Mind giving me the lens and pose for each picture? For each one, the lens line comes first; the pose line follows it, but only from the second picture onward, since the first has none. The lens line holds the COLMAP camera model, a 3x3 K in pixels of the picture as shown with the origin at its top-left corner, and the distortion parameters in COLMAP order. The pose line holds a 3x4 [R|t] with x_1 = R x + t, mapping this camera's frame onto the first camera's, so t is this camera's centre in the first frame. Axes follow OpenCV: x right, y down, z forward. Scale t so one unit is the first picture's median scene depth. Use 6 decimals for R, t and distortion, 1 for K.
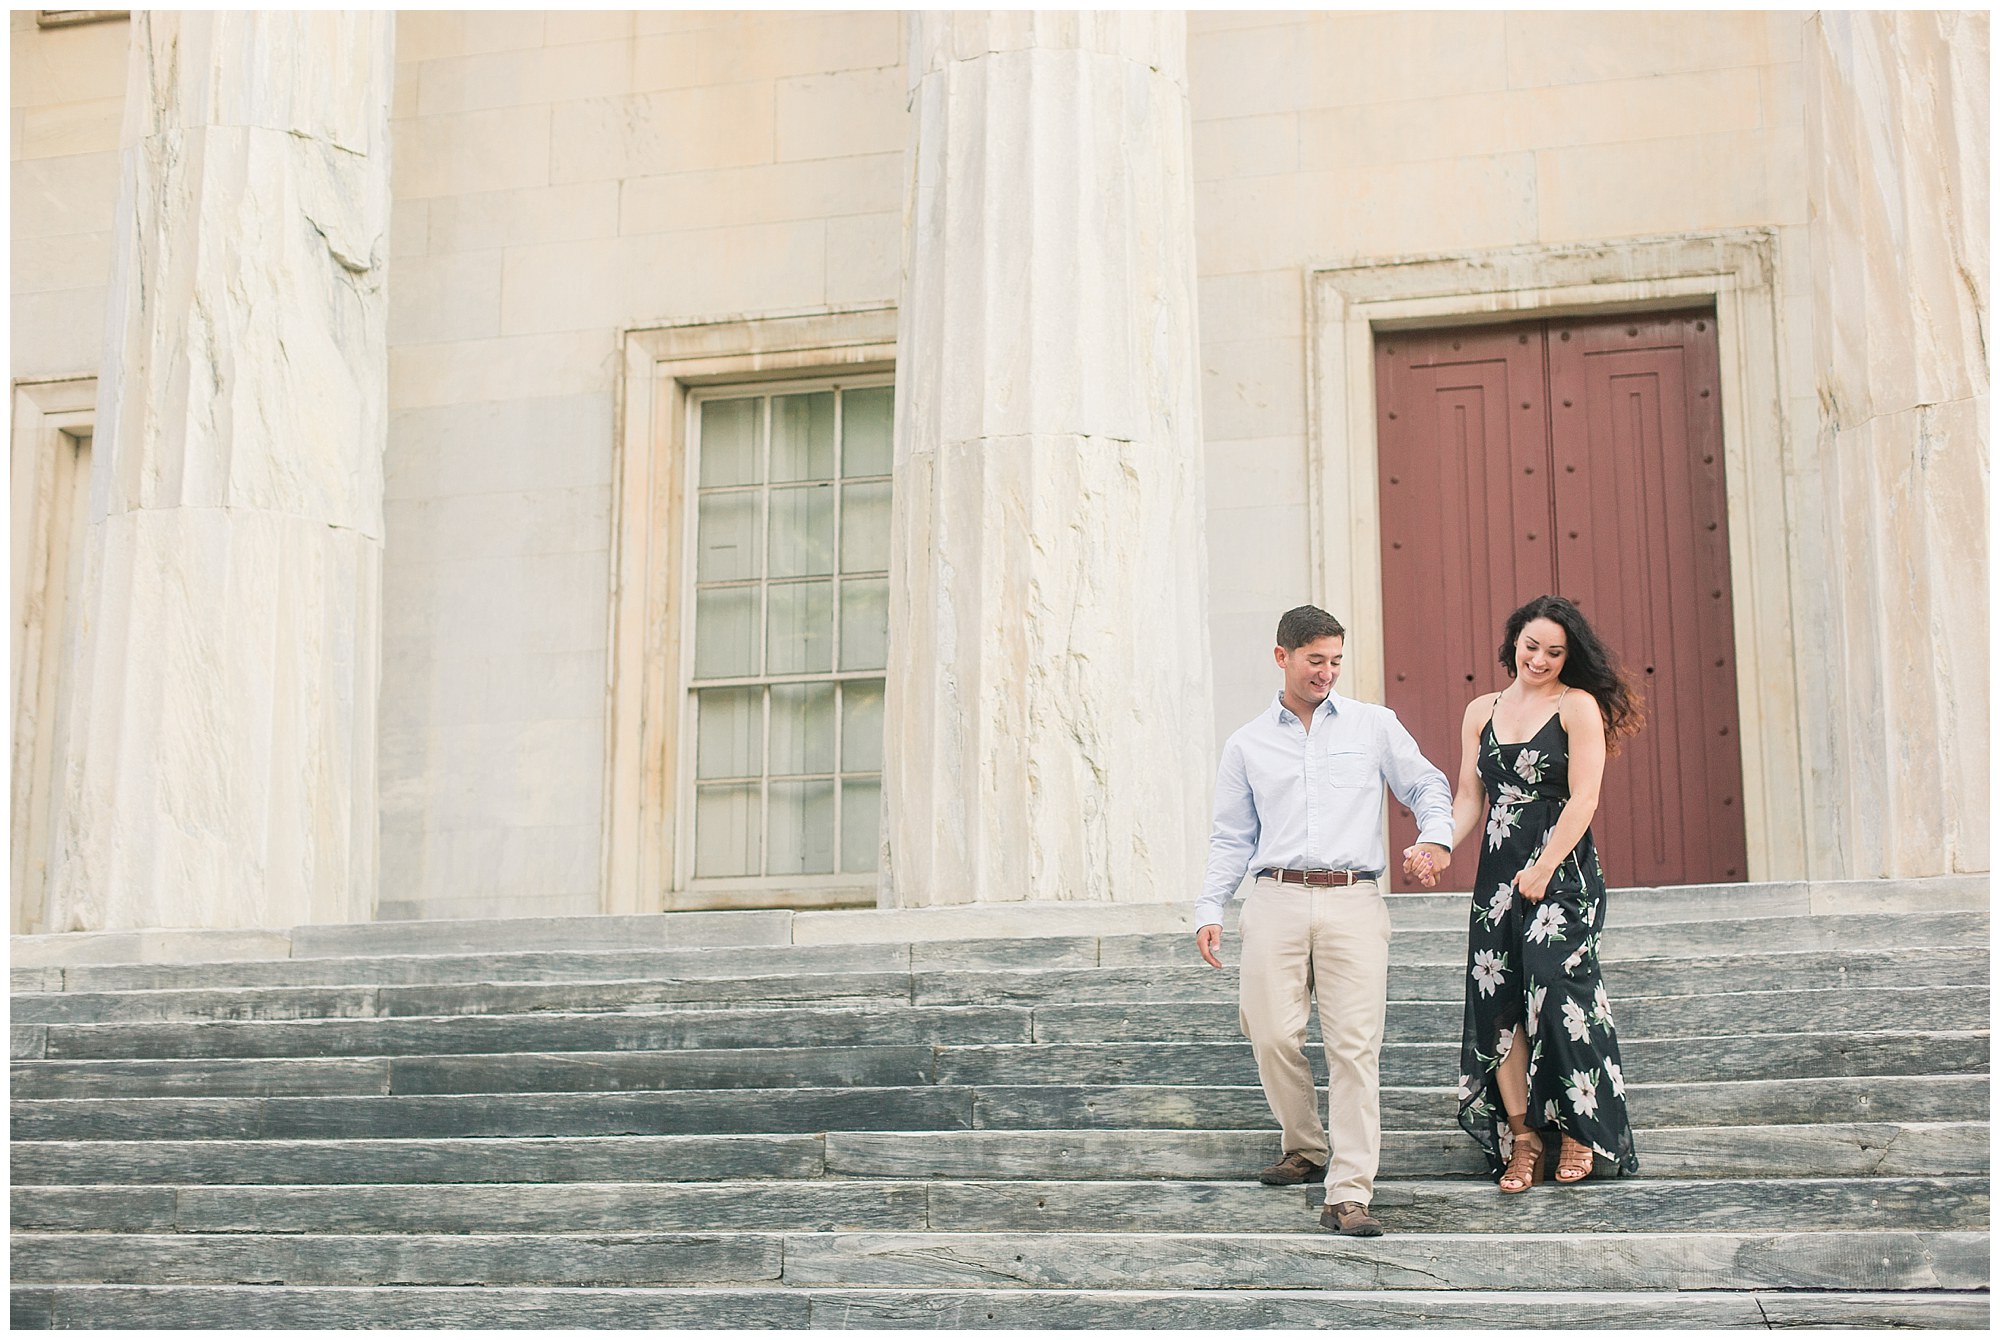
lens RADIAL K [[2904.0, 0, 971.6], [0, 2904.0, 655.7], [0, 0, 1]] dist [0.006015, 0.000000]
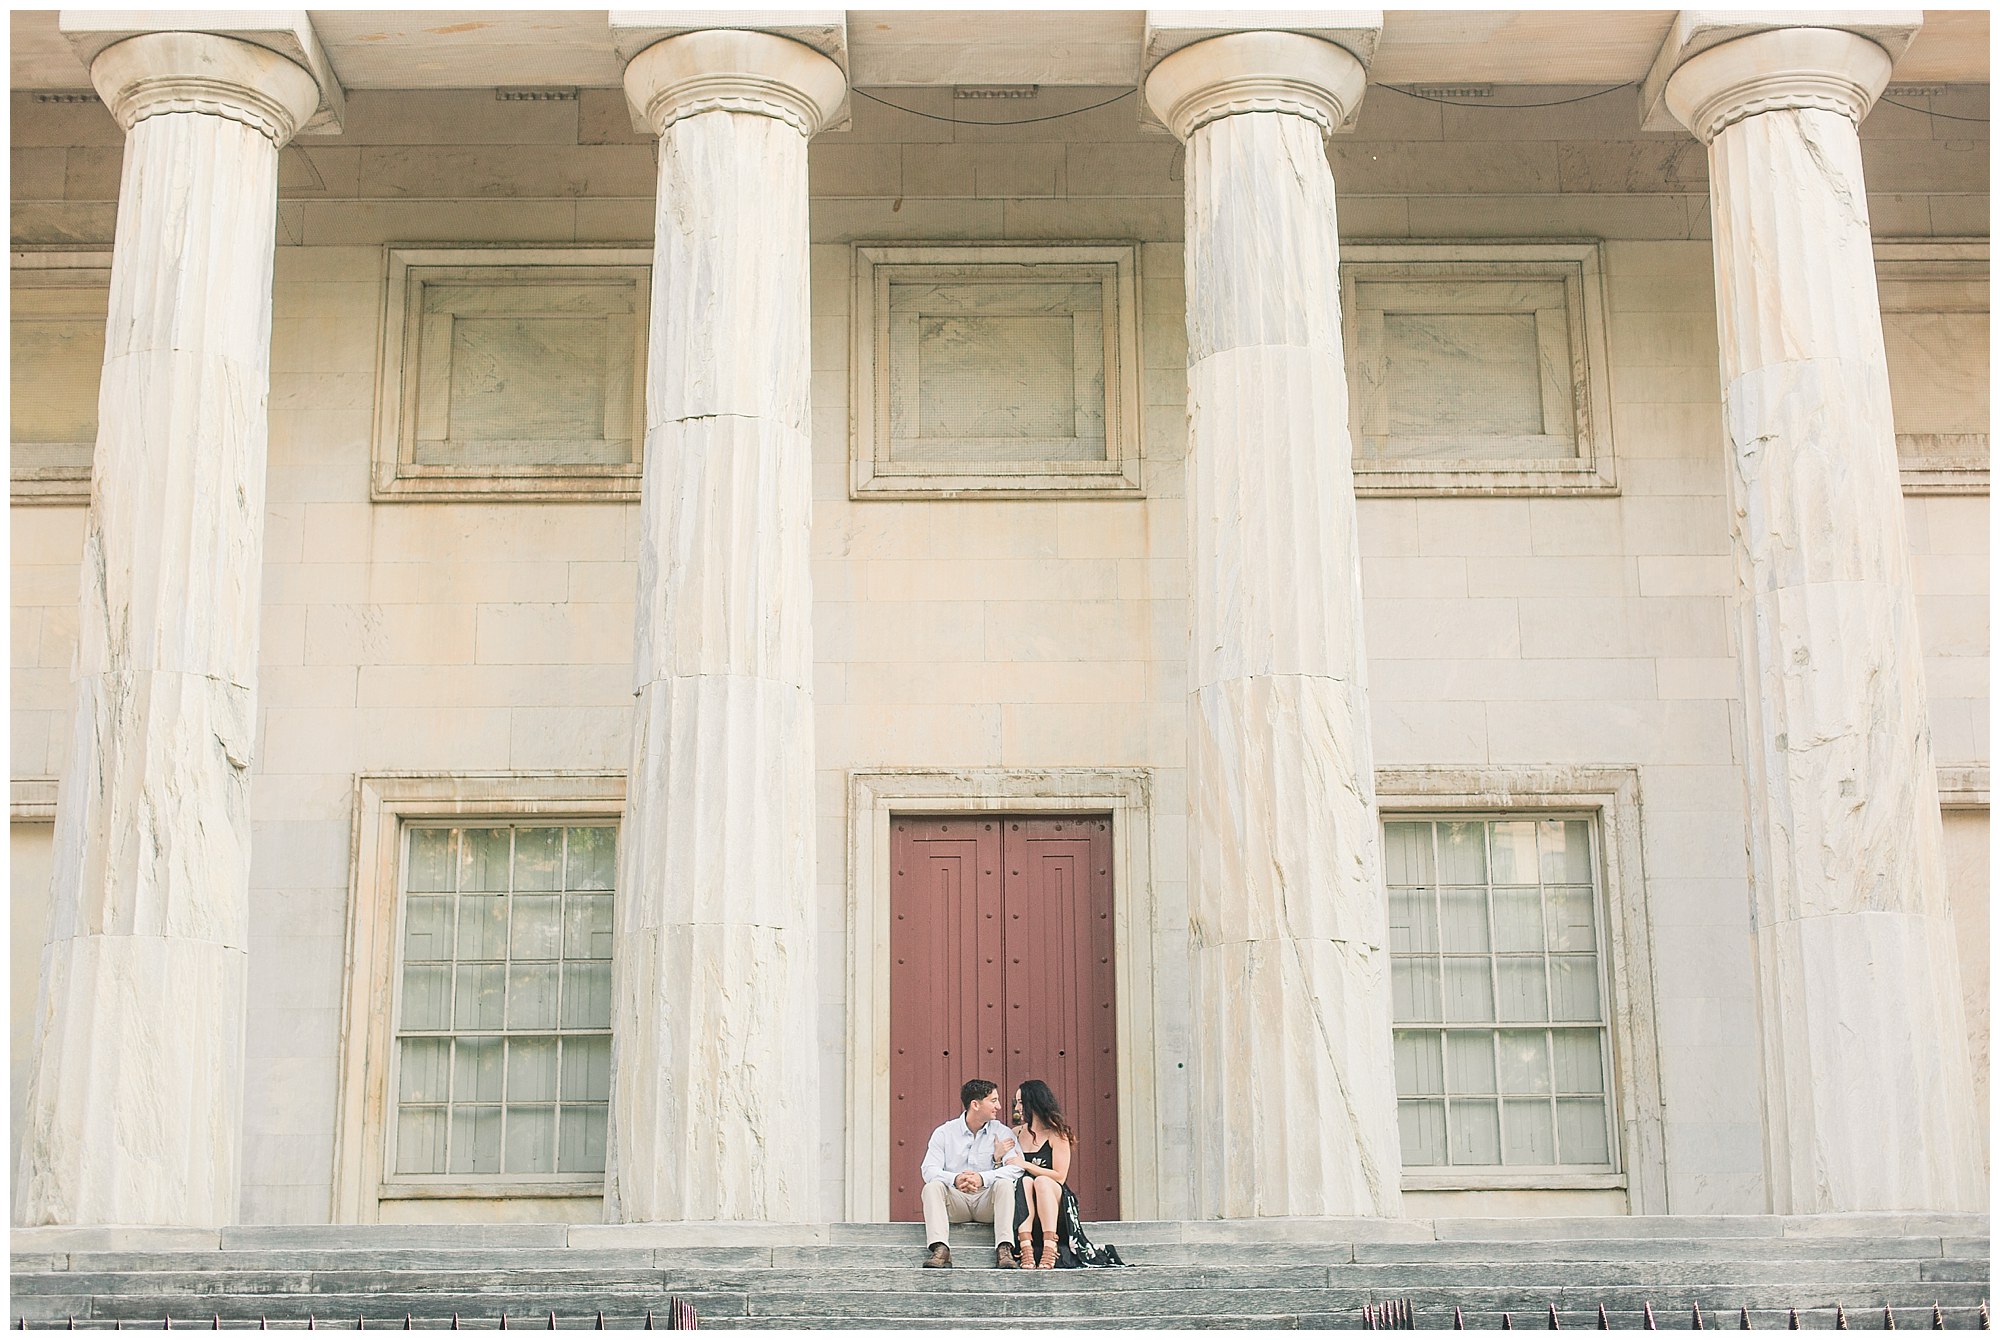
lens RADIAL K [[2904.0, 0, 998.3], [0, 2904.0, 671.9], [0, 0, 1]] dist [0.006015, 0.000000]
pose [[0.965032, 0.060937, 0.254951, -0.242996], [-0.045931, 0.996866, -0.064409, -0.114984], [-0.258077, 0.050447, 0.964806, -0.577034]]
